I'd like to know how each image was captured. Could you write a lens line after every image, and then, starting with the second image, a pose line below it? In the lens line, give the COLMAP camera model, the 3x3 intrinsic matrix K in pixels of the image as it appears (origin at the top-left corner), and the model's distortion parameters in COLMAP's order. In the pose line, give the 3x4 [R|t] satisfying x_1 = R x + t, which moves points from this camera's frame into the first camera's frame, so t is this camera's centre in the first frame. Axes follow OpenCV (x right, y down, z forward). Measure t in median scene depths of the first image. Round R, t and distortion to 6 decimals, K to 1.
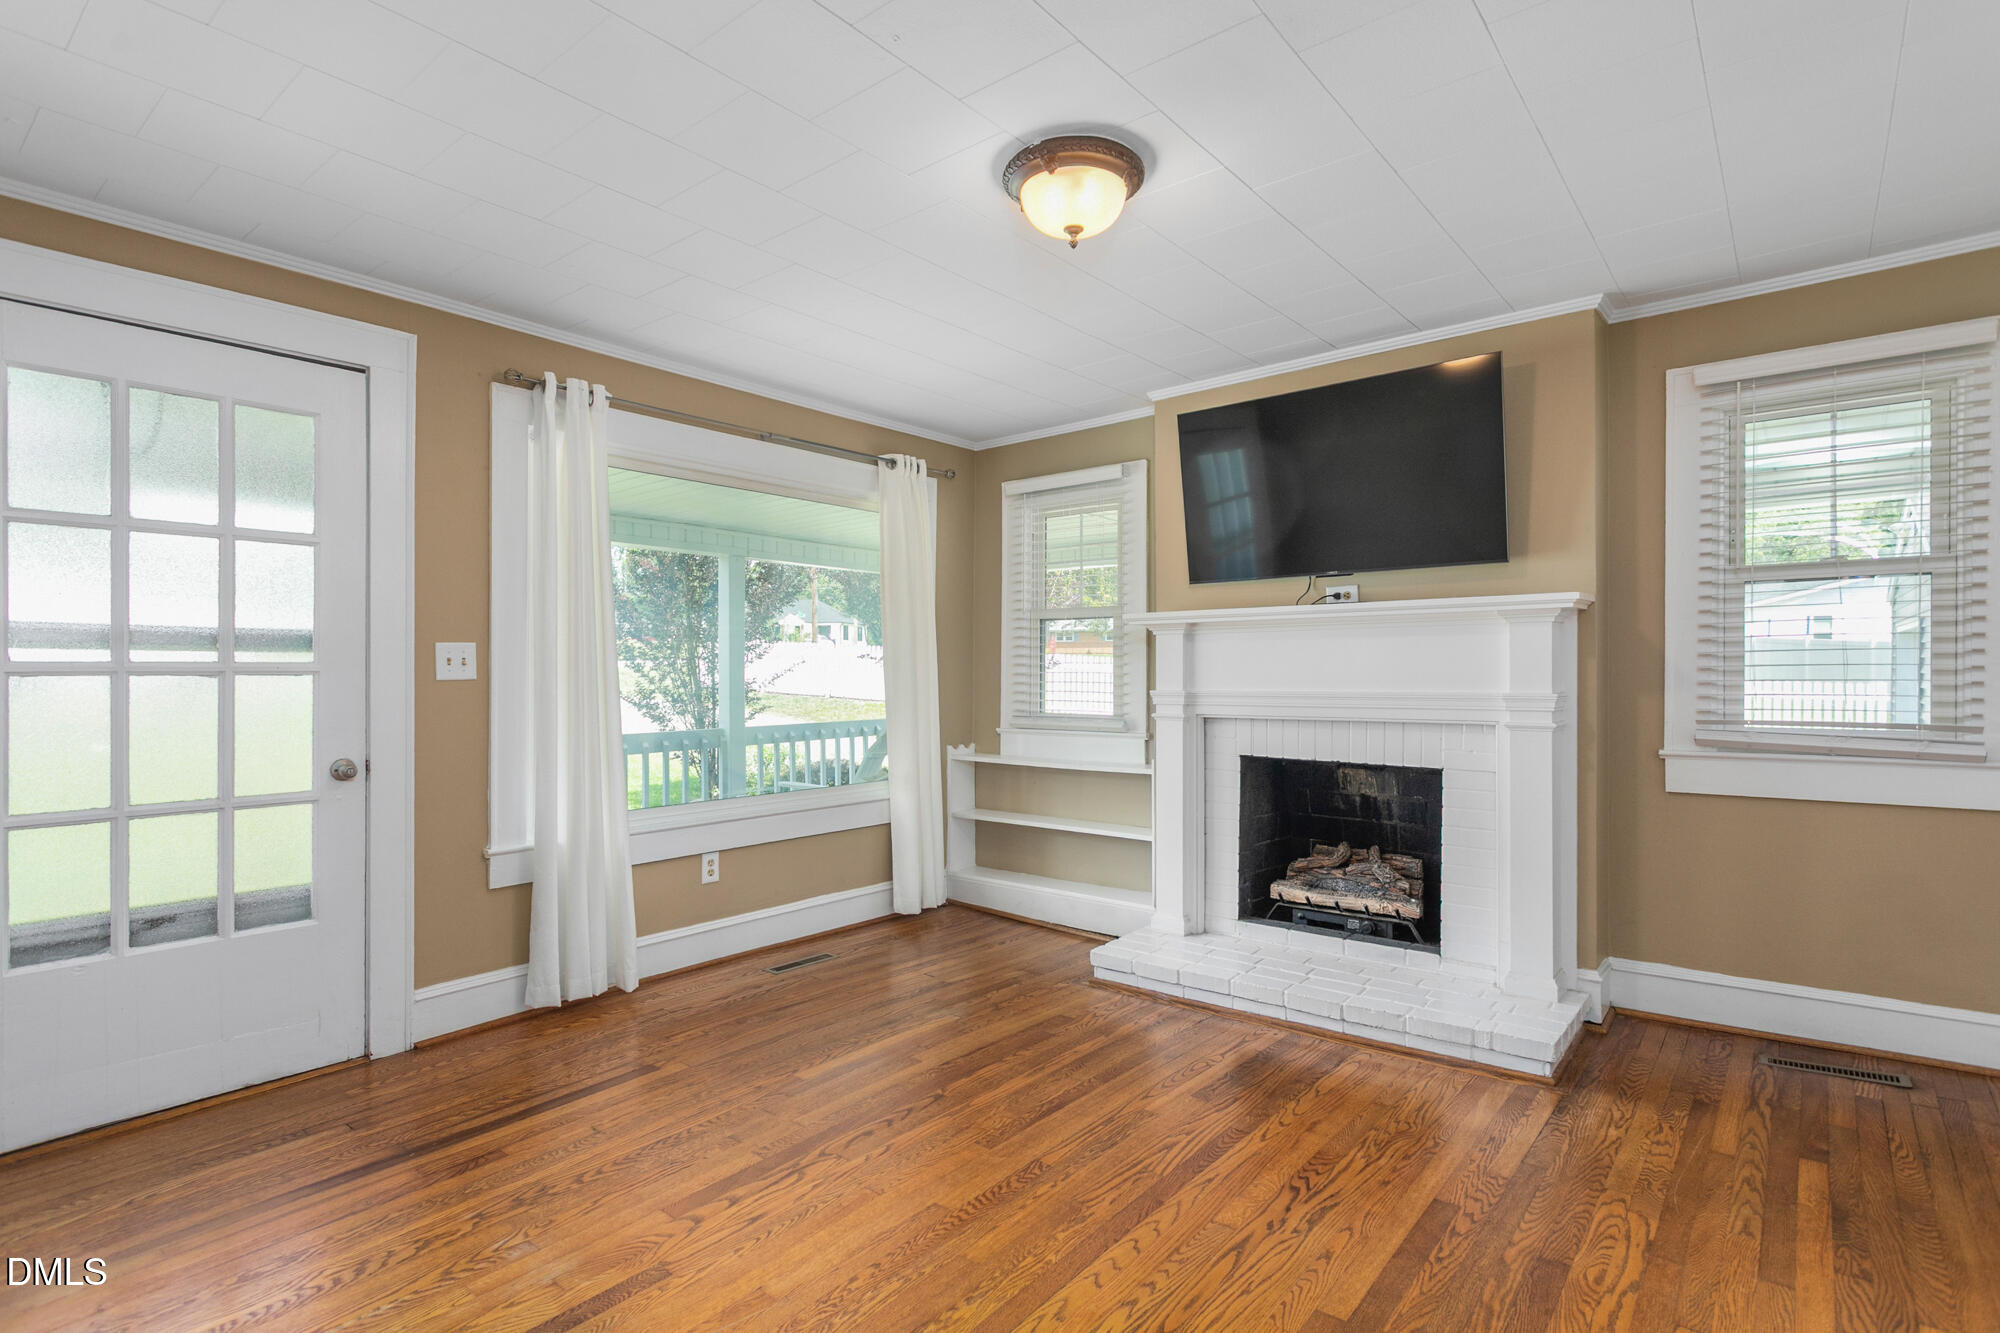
lens RADIAL K [[987.4, 0, 995.7], [0, 987.4, 671.8], [0, 0, 1]] dist [0.000893, 0.000352]
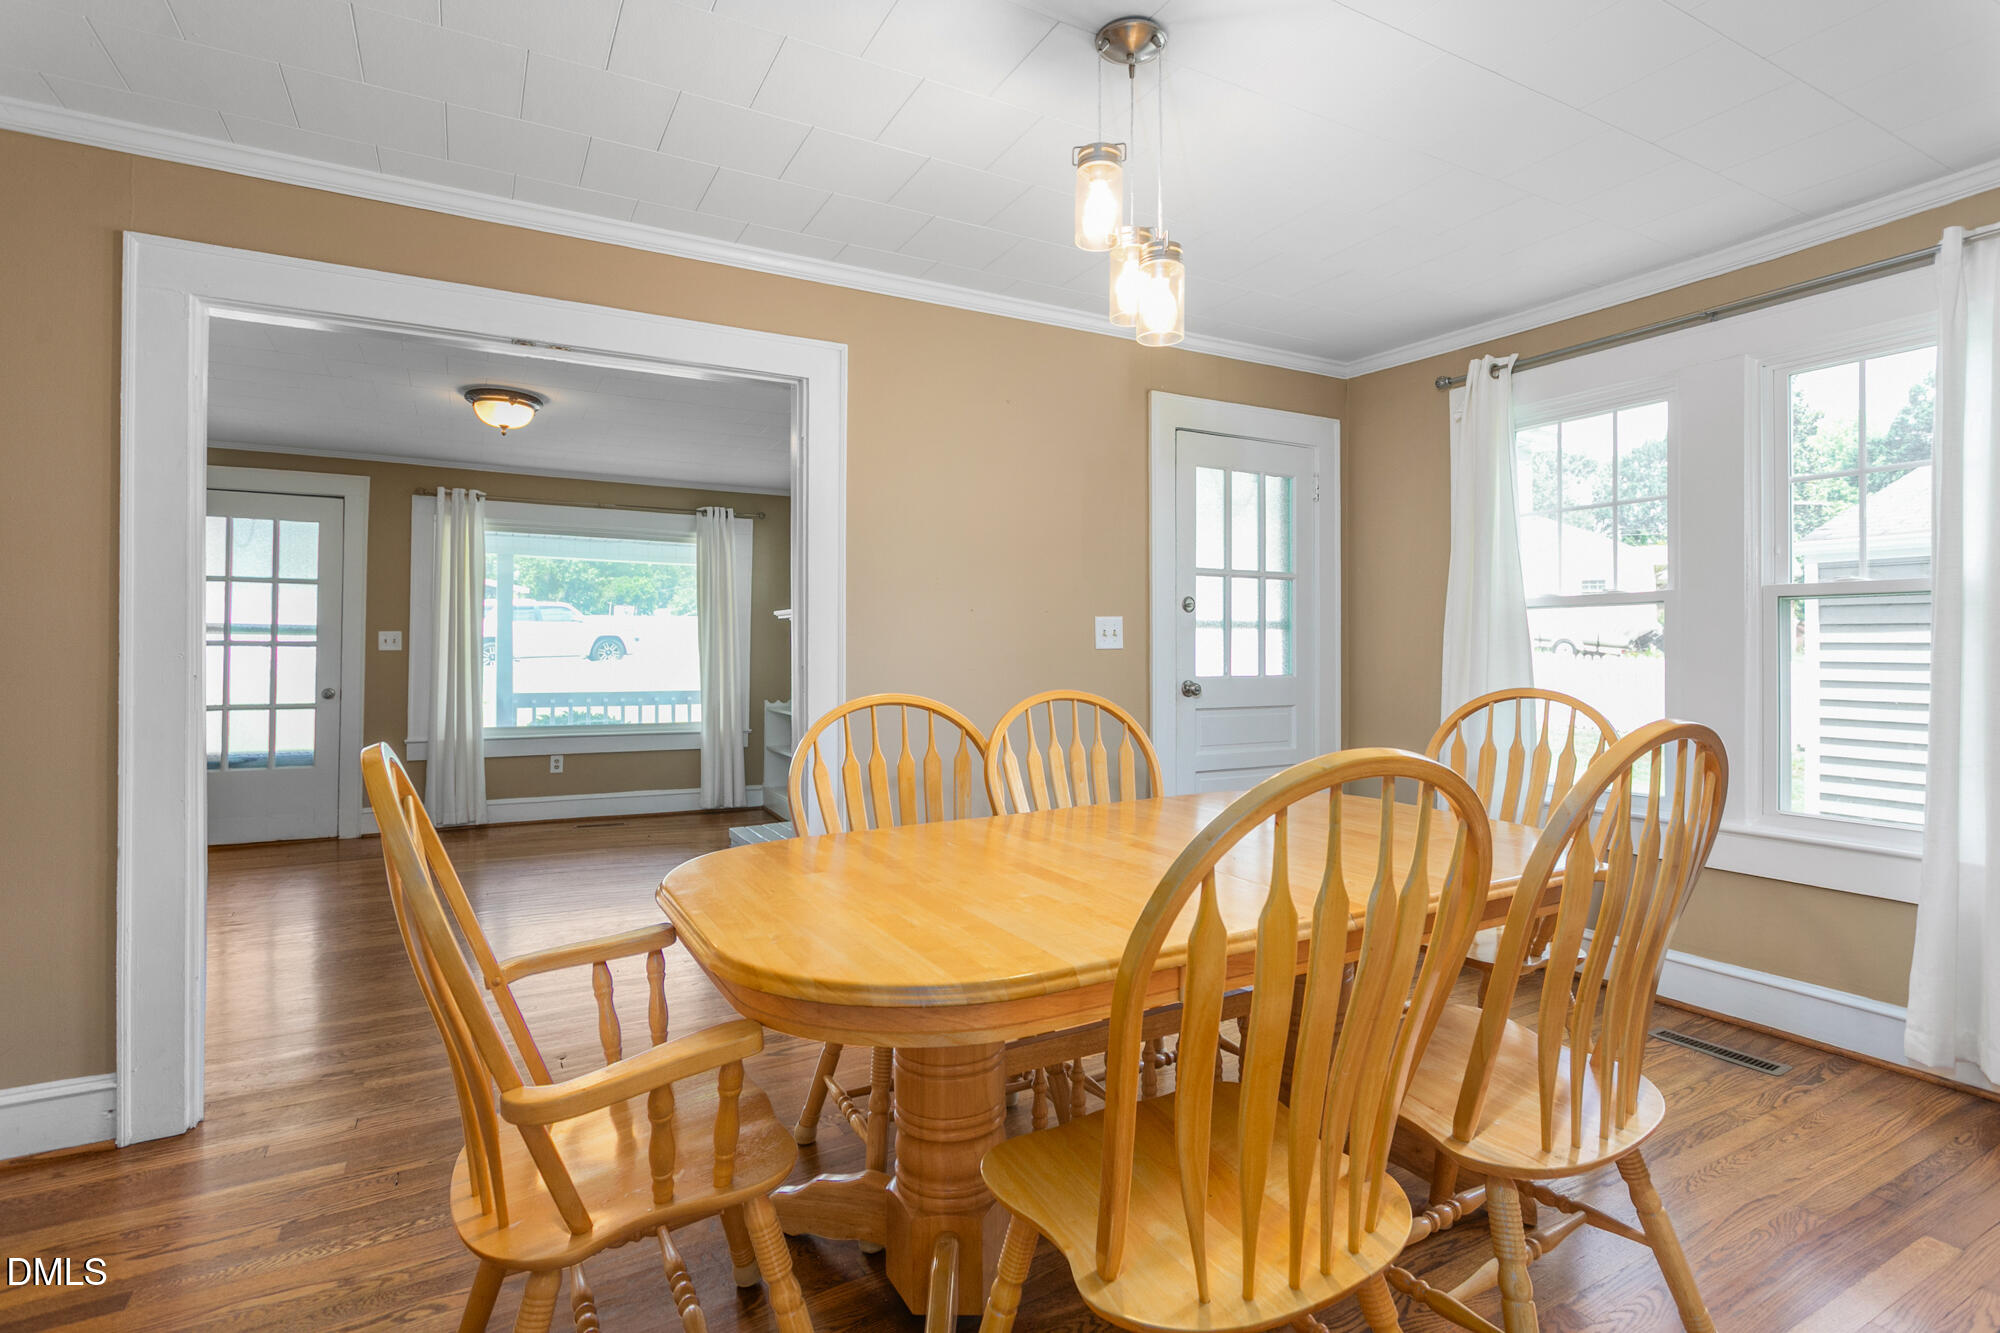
lens RADIAL K [[977.0, 0, 994.3], [0, 977.0, 636.2], [0, 0, 1]] dist [0.001706, 0.001054]
pose [[0.929973, 0.002620, -0.367620, 1.218034], [-0.009837, 0.999794, -0.017760, 0.002770], [0.367497, 0.020132, 0.929807, -0.334880]]
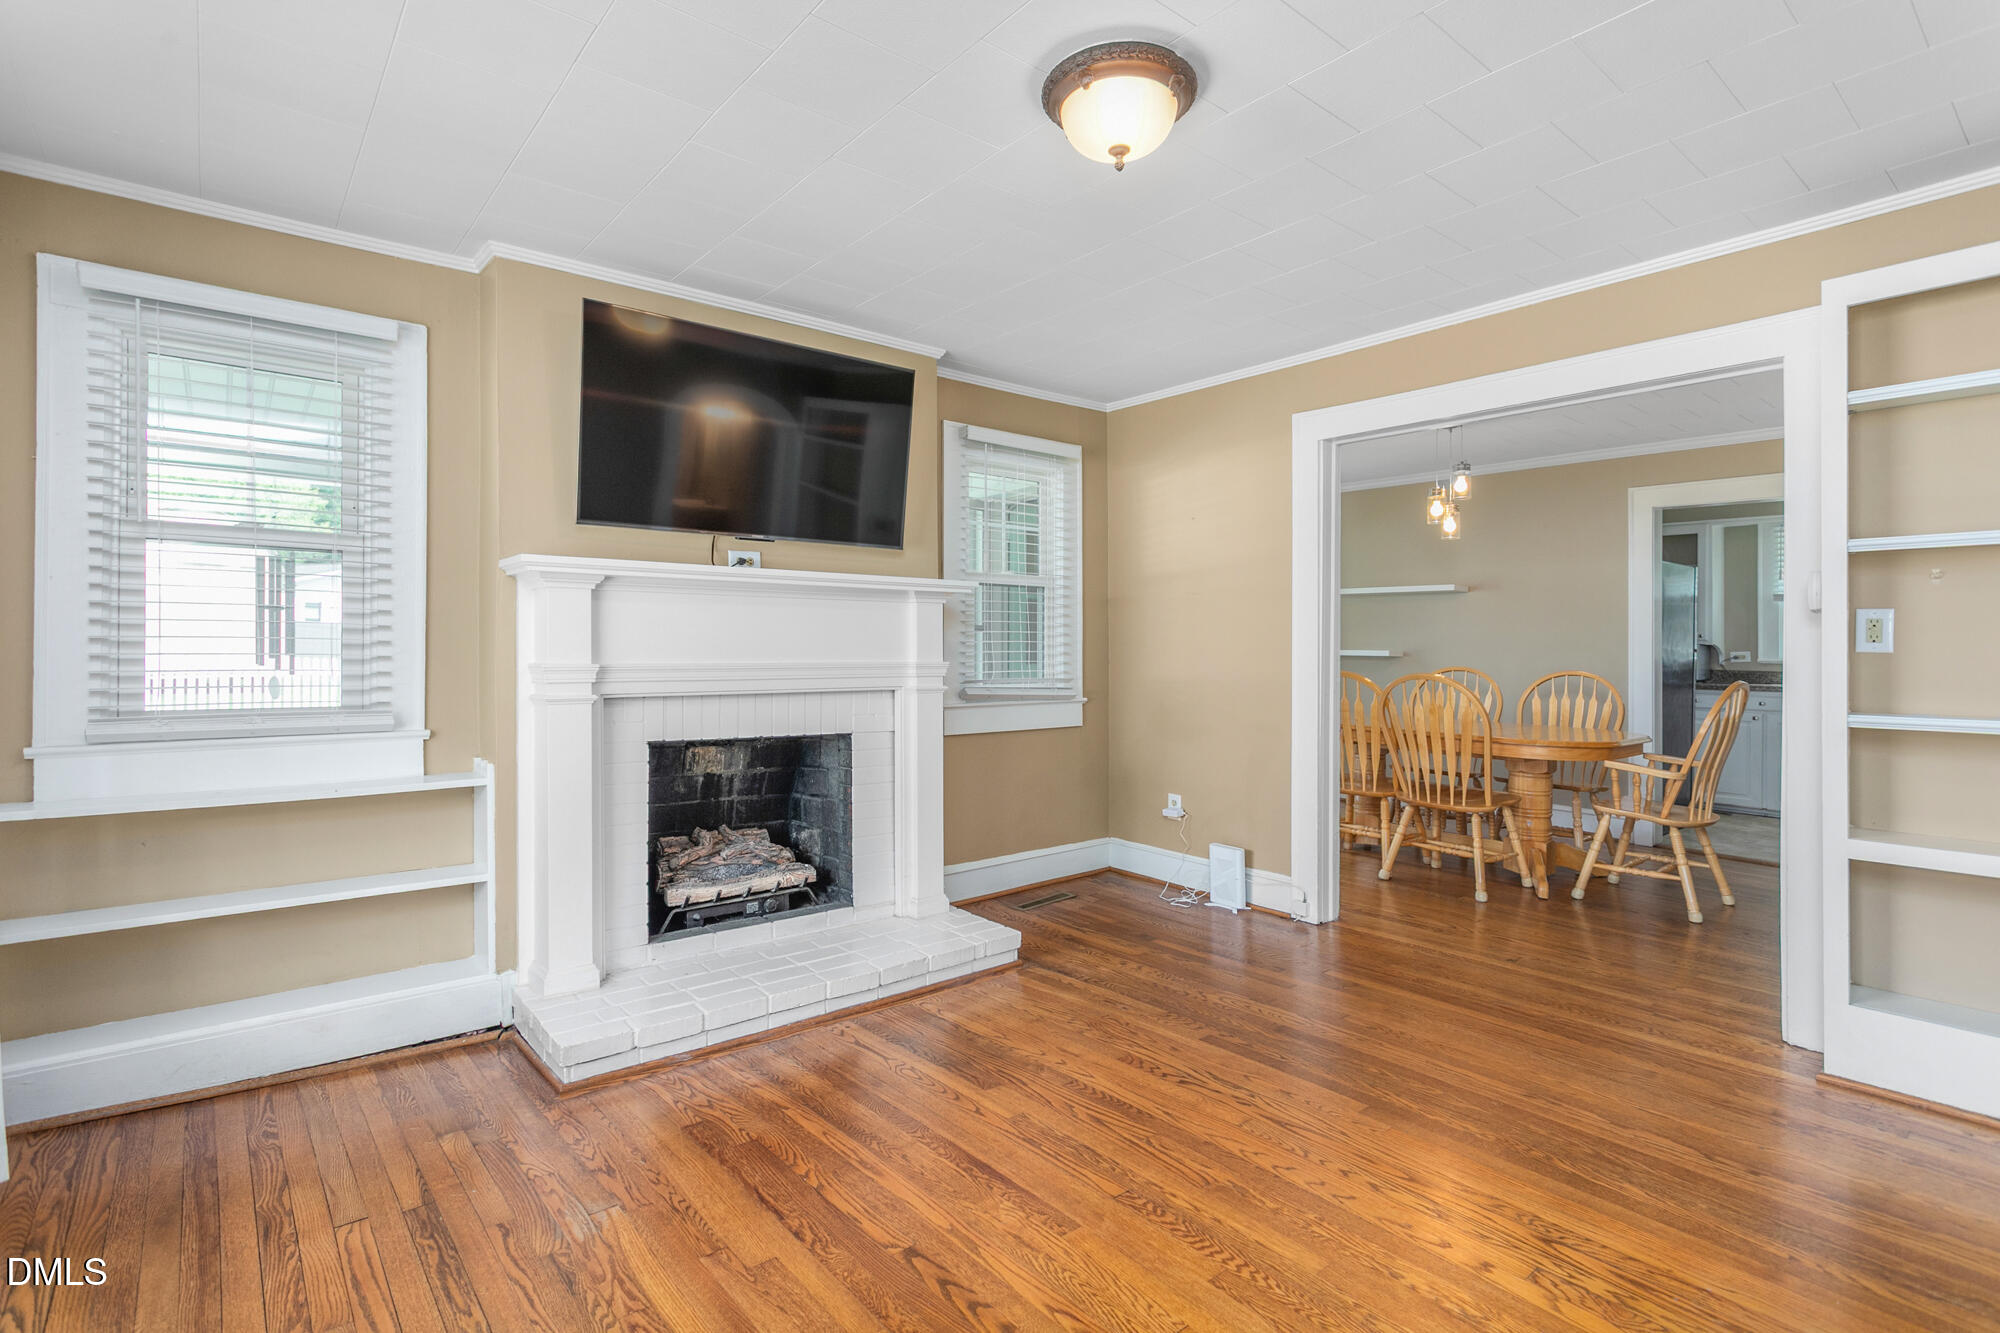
lens RADIAL K [[977.0, 0, 994.3], [0, 977.0, 636.2], [0, 0, 1]] dist [0.001706, 0.001054]
pose [[0.187645, 0.021661, 0.981998, -0.588596], [-0.004028, 0.999765, -0.021284, 0.015084], [-0.982229, 0.000039, 0.187688, 0.667709]]
